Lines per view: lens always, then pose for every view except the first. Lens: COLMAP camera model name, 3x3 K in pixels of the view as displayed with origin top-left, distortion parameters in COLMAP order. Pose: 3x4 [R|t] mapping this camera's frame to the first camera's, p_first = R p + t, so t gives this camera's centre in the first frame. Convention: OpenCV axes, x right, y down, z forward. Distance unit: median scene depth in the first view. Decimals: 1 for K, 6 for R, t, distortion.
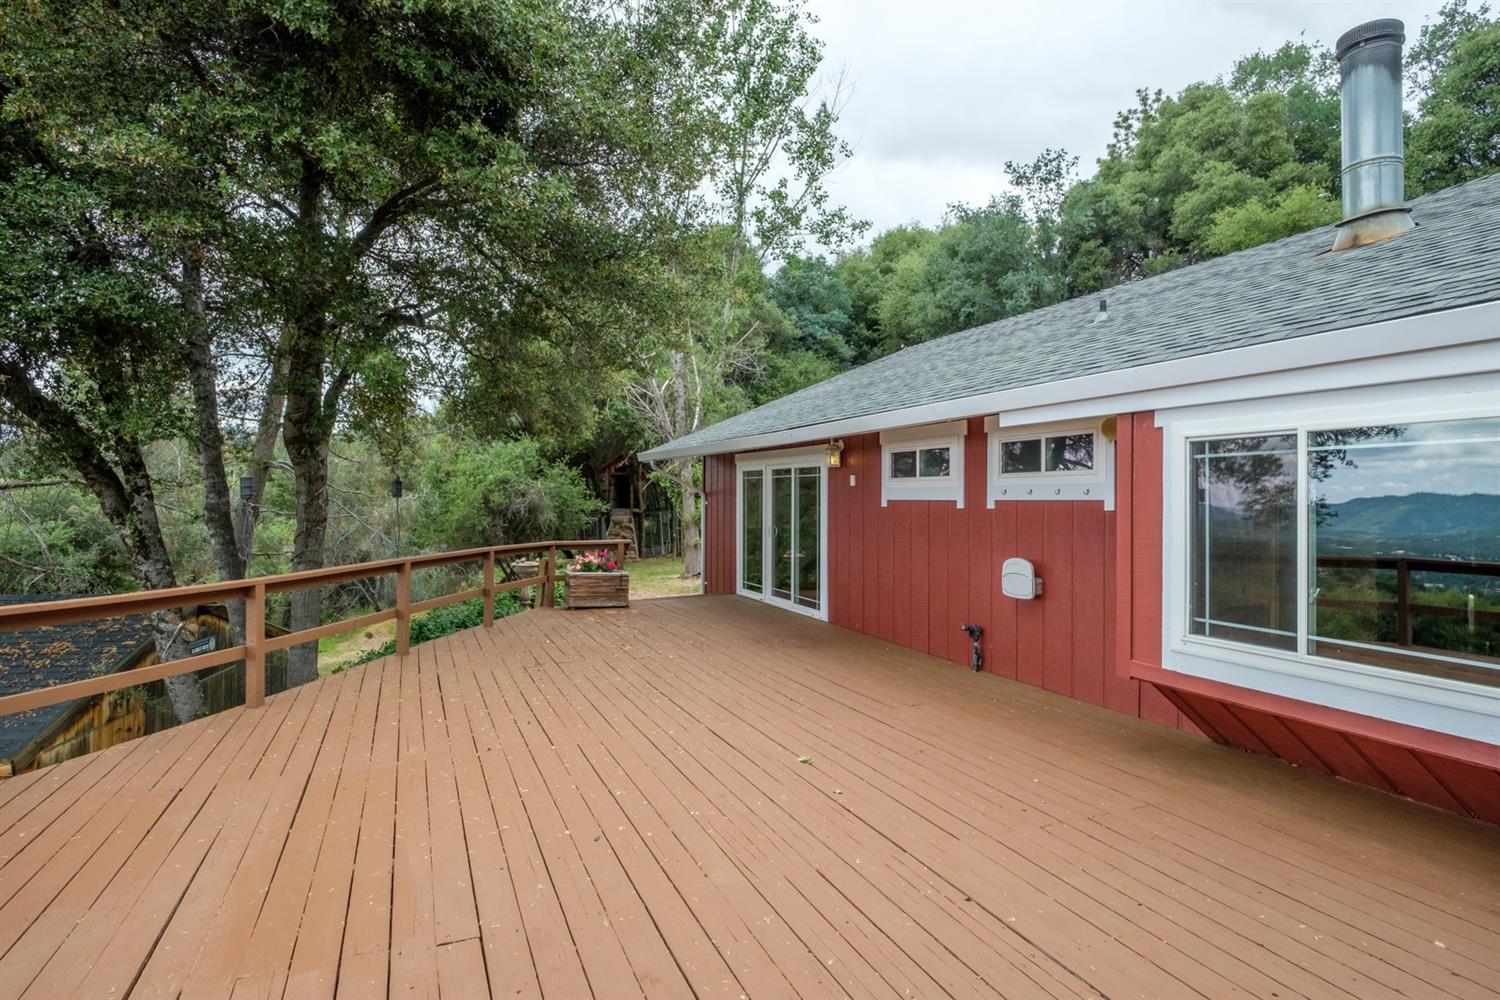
lens RADIAL K [[792.9, 0, 748.4], [0, 792.9, 497.5], [0, 0, 1]] dist [-0.000564, -0.000863]
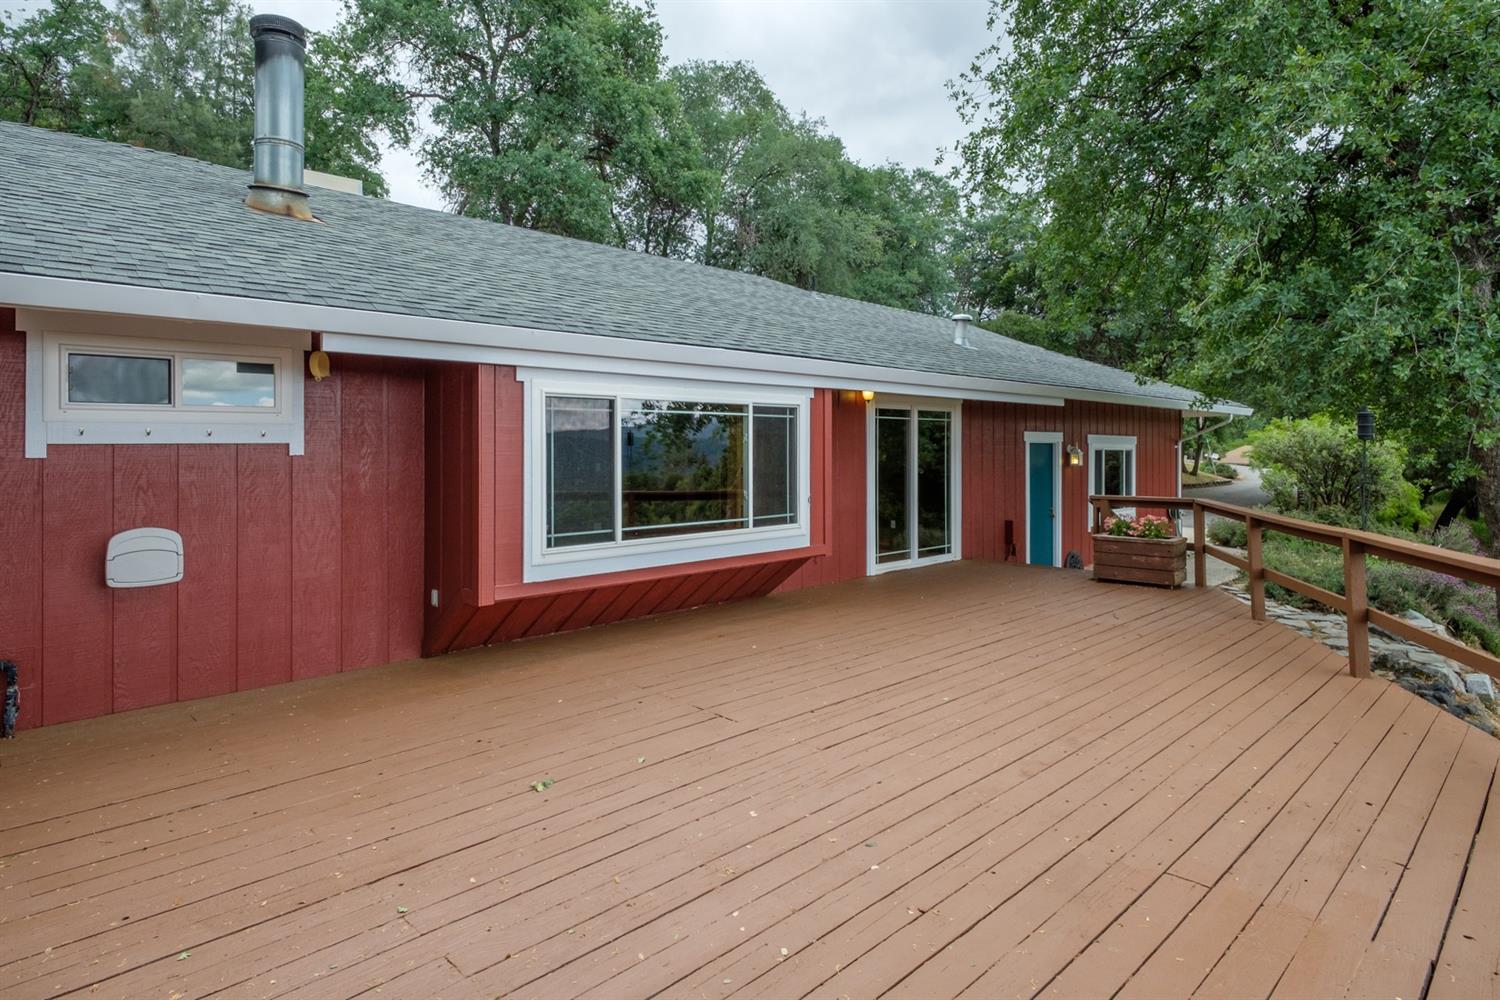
lens RADIAL K [[792.9, 0, 761.3], [0, 792.9, 446.1], [0, 0, 1]] dist [-0.000564, -0.000863]
pose [[-0.349784, -0.004226, 0.936821, -0.786651], [-0.000584, 0.999991, 0.004293, 0.003258], [-0.936830, 0.000955, -0.349783, 1.179377]]
